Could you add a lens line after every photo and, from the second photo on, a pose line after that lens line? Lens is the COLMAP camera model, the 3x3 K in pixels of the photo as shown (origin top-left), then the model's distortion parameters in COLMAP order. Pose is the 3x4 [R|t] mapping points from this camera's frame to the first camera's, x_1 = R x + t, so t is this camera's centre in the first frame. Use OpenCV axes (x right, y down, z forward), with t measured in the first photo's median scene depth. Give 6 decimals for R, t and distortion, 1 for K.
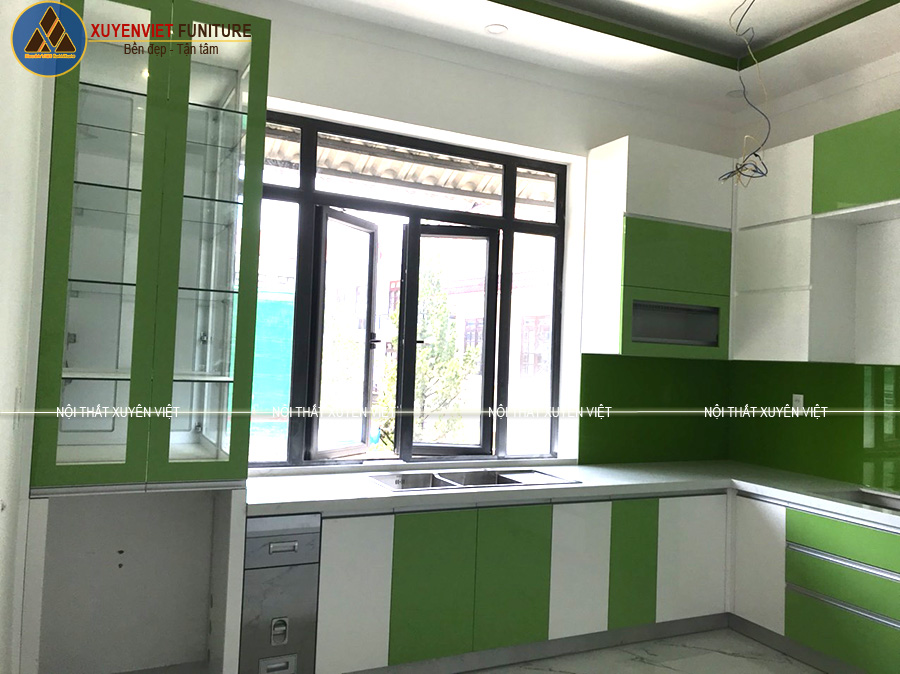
lens RADIAL K [[736.9, 0, 449.3], [0, 736.9, 329.7], [0, 0, 1]] dist [0.046592, -0.070263]
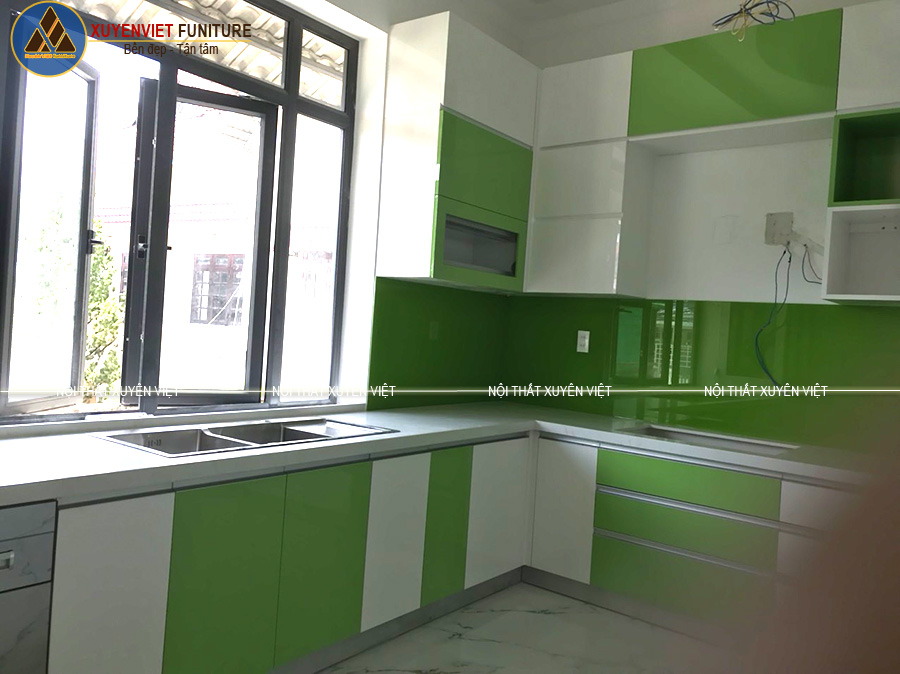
lens RADIAL K [[736.9, 0, 449.3], [0, 736.9, 329.7], [0, 0, 1]] dist [0.046592, -0.070263]
pose [[0.892114, 0.018345, 0.451437, -0.124192], [-0.047158, 0.997499, 0.052657, 0.047629], [-0.449342, -0.068265, 0.890748, 0.249069]]
